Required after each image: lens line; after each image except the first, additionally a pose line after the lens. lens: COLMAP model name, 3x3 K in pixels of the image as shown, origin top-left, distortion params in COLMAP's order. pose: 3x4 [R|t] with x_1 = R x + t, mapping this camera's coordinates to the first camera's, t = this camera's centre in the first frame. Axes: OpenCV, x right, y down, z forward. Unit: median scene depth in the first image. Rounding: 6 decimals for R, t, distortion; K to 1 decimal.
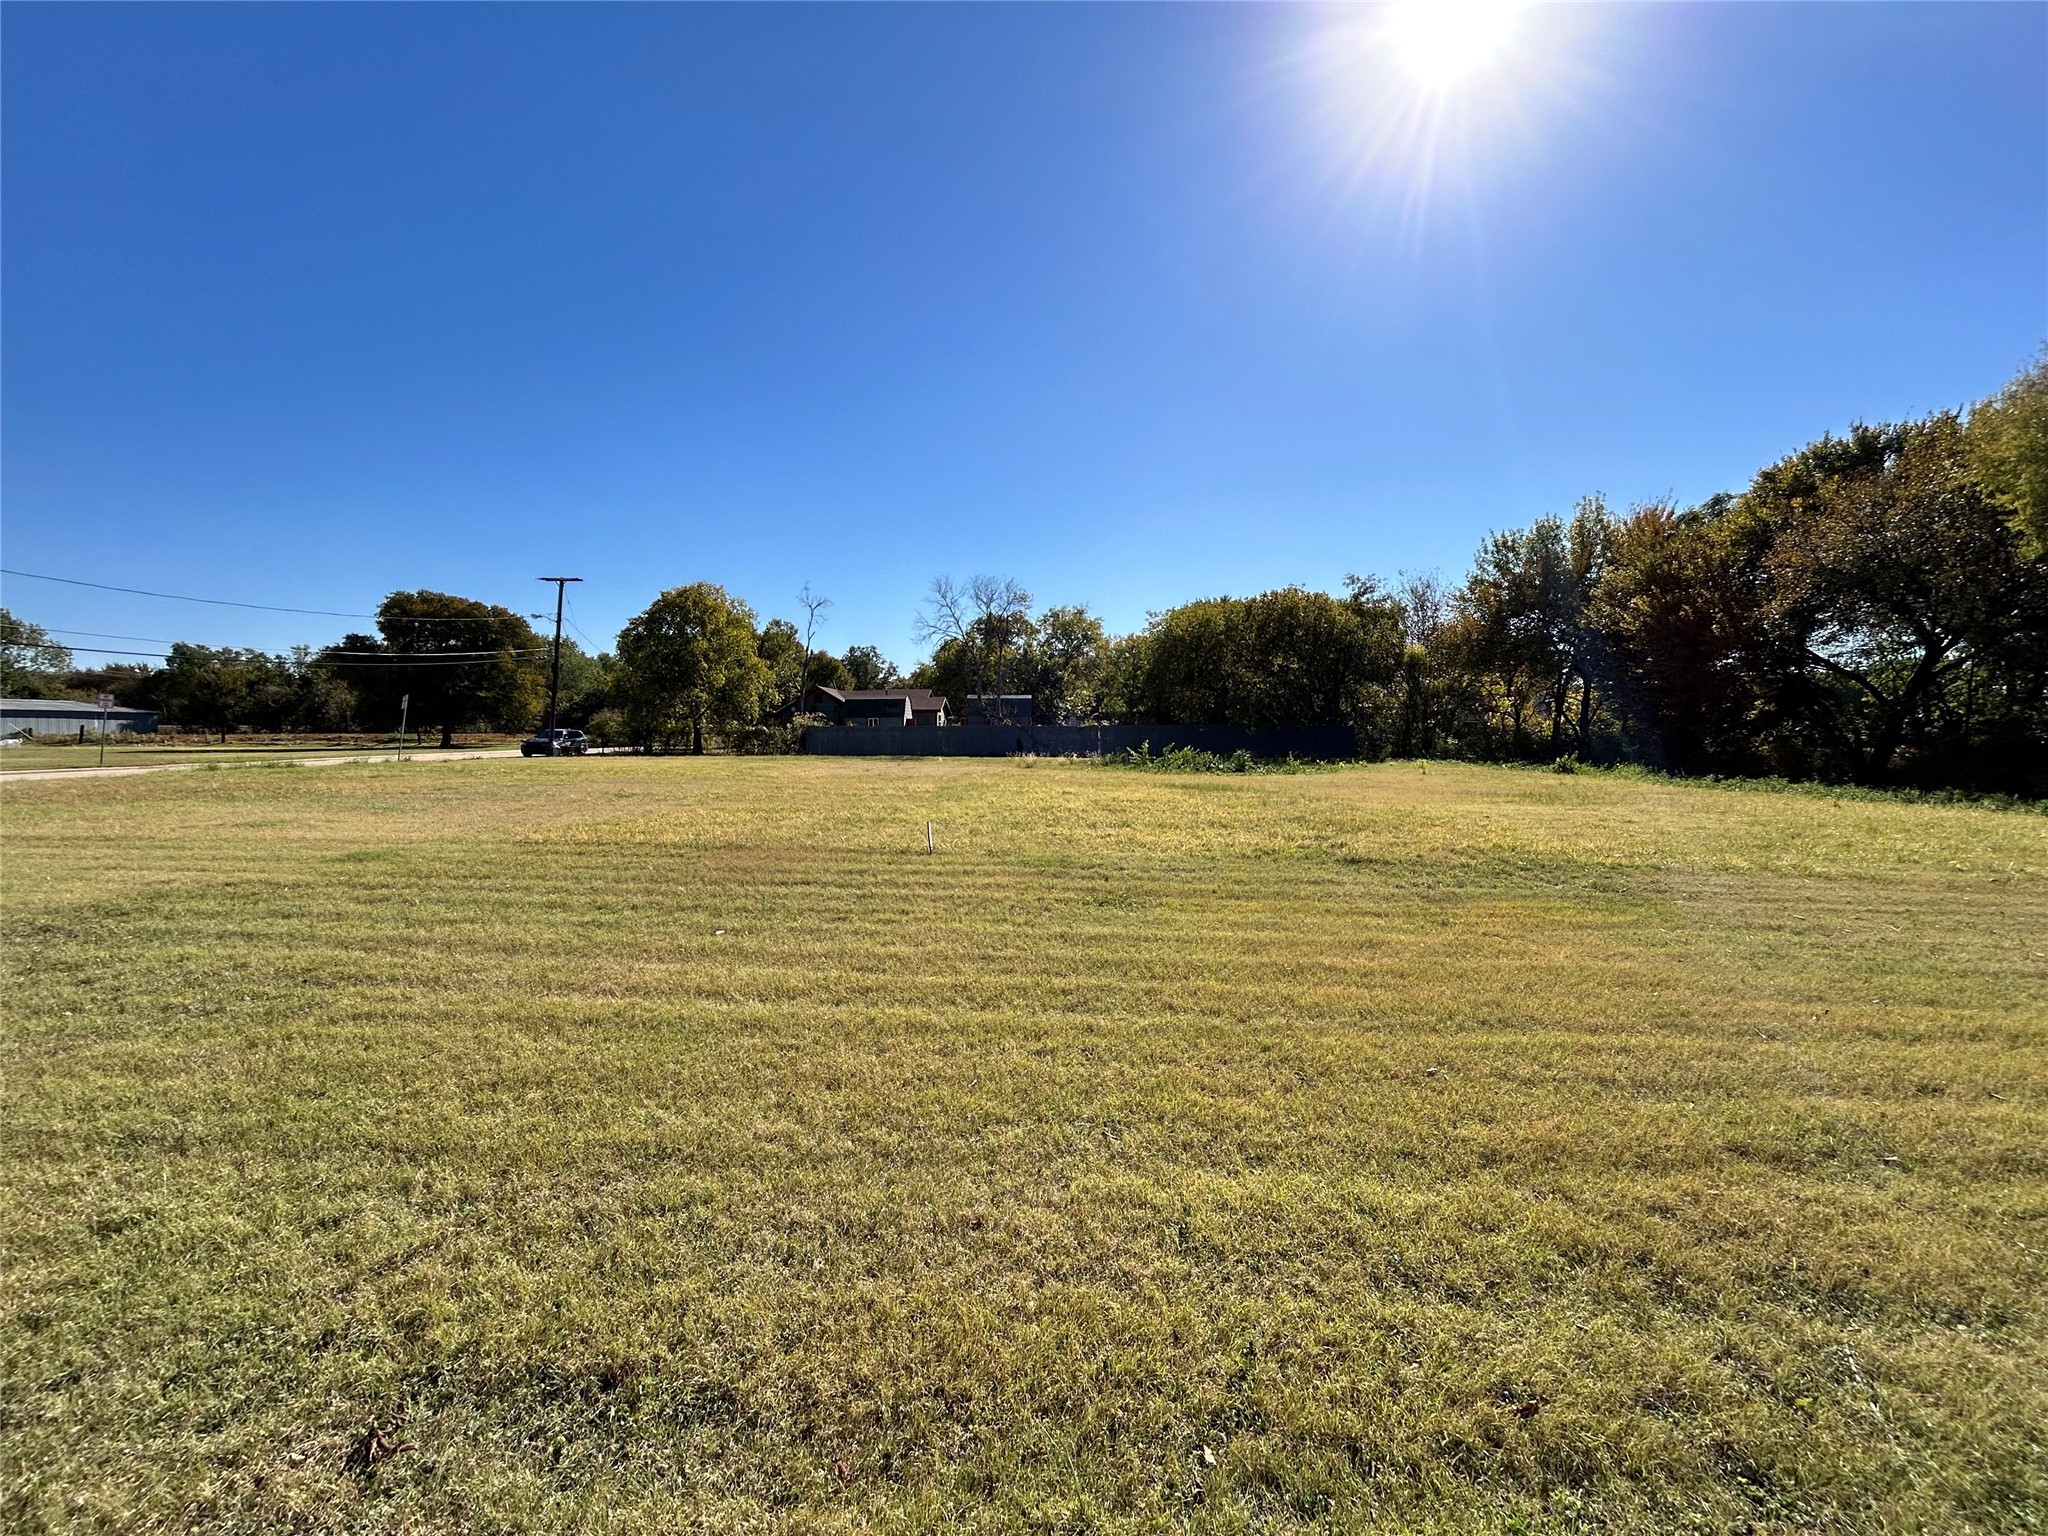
lens RADIAL K [[828.2, 0, 1024.7], [0, 828.2, 769.2], [0, 0, 1]] dist [0.000295, 0.000939]
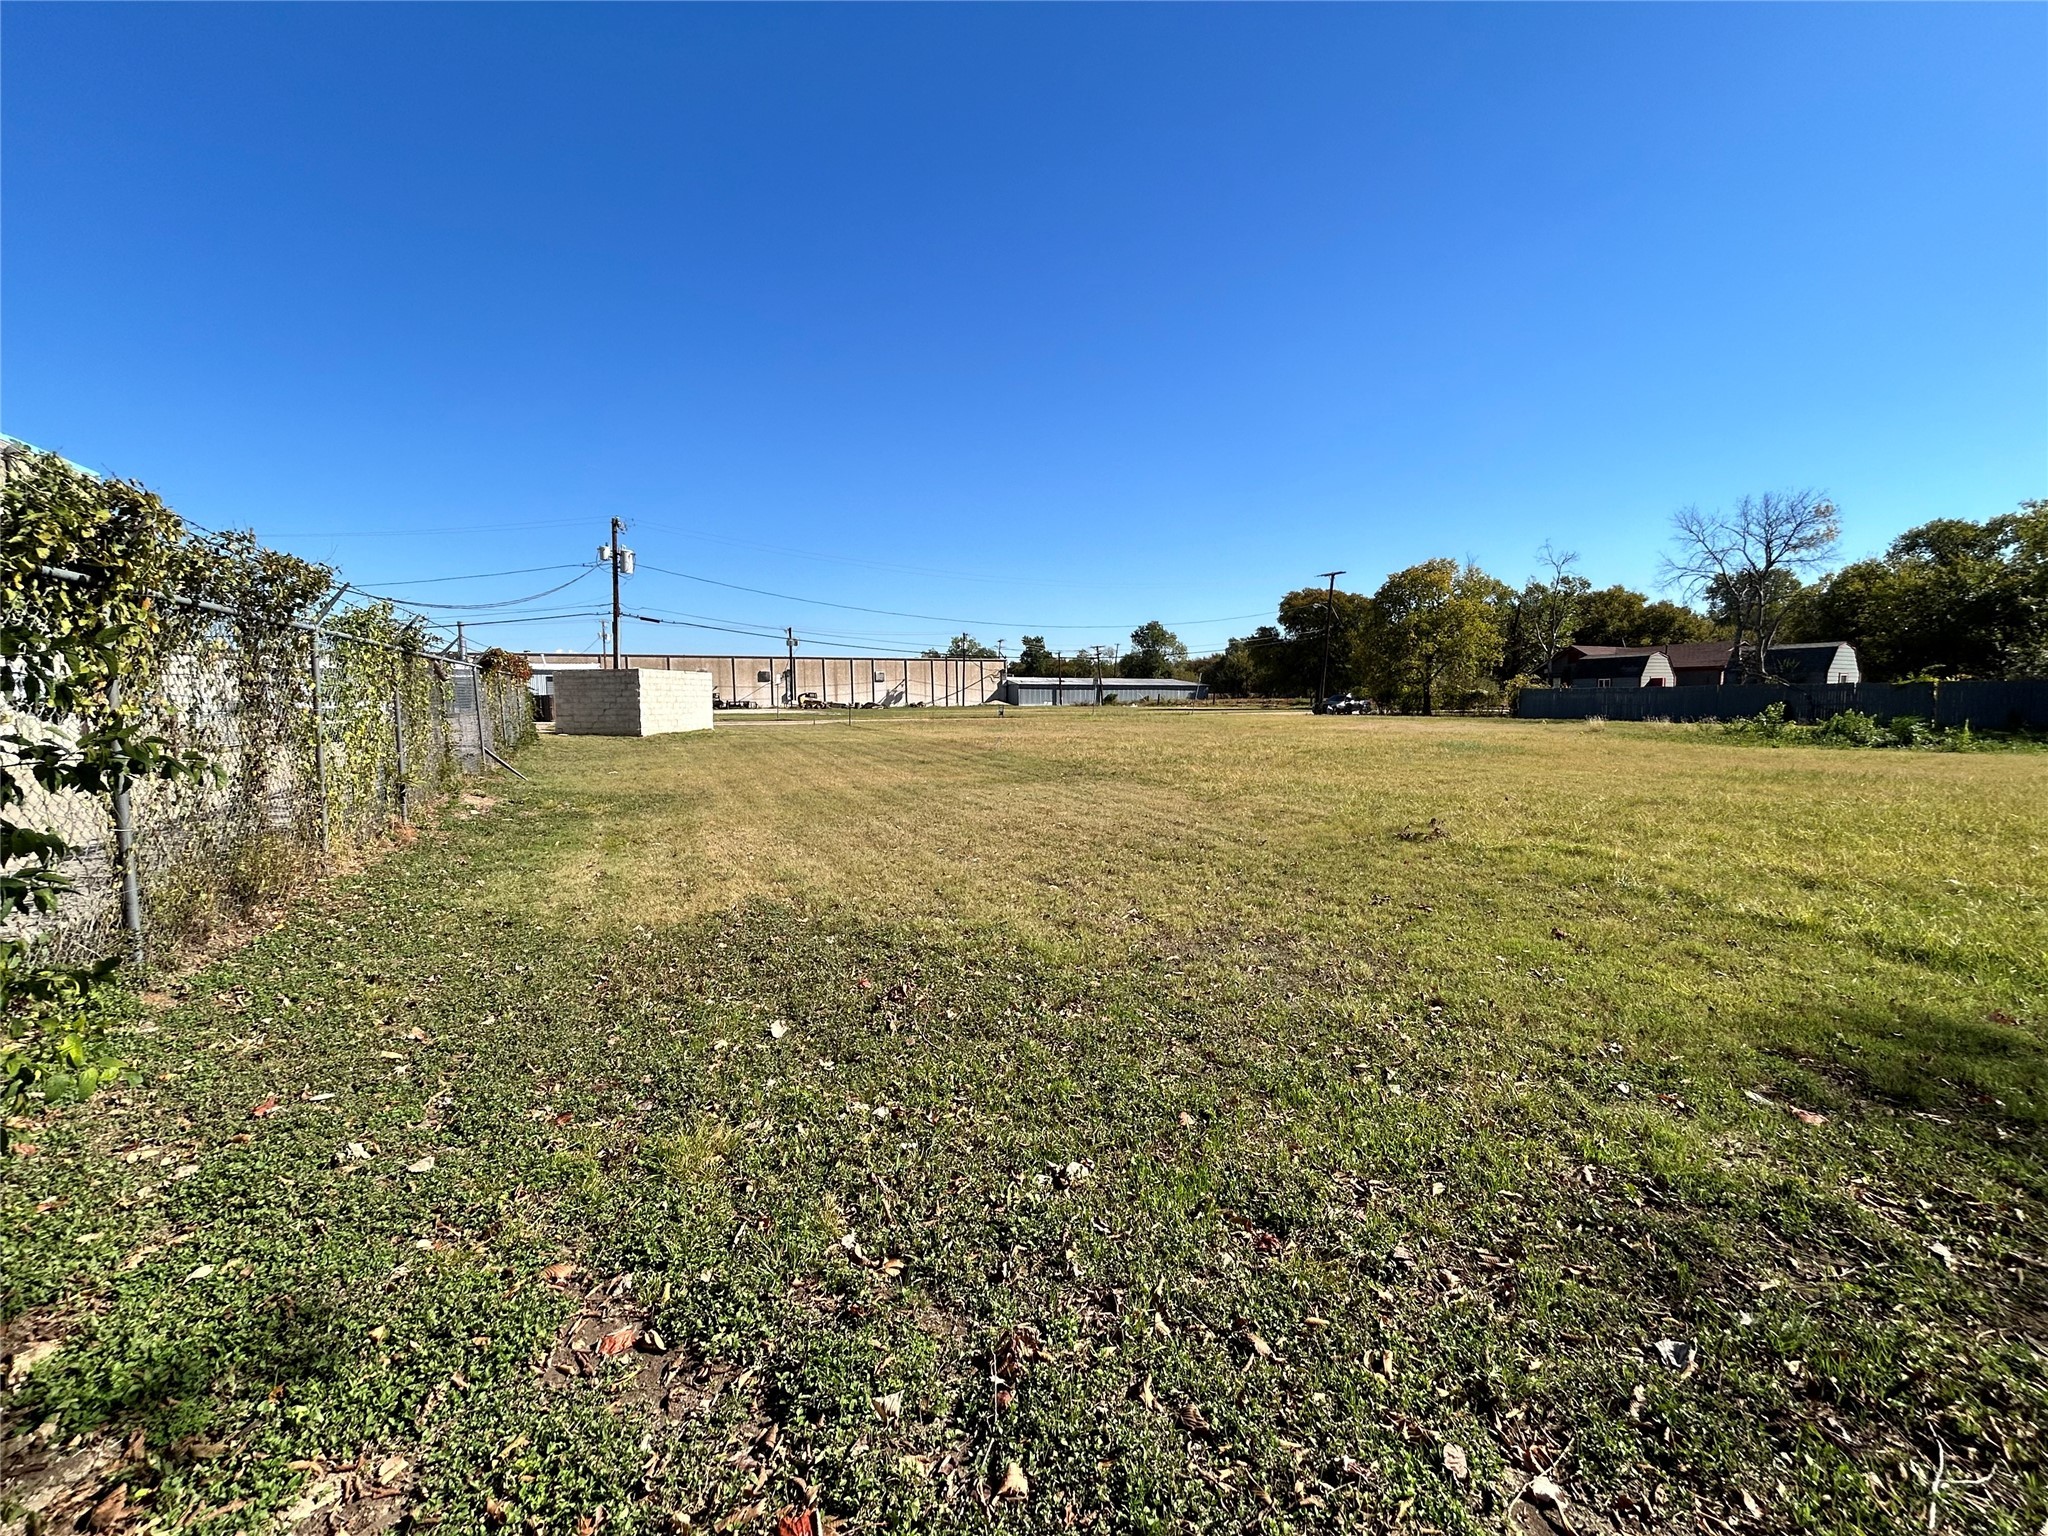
lens RADIAL K [[828.2, 0, 1020.8], [0, 828.2, 770.6], [0, 0, 1]] dist [0.000295, 0.000939]
pose [[0.449875, 0.069469, -0.890386, 0.263457], [-0.026928, 0.997572, 0.064227, -0.000454], [0.892685, -0.004917, 0.450653, 0.006807]]
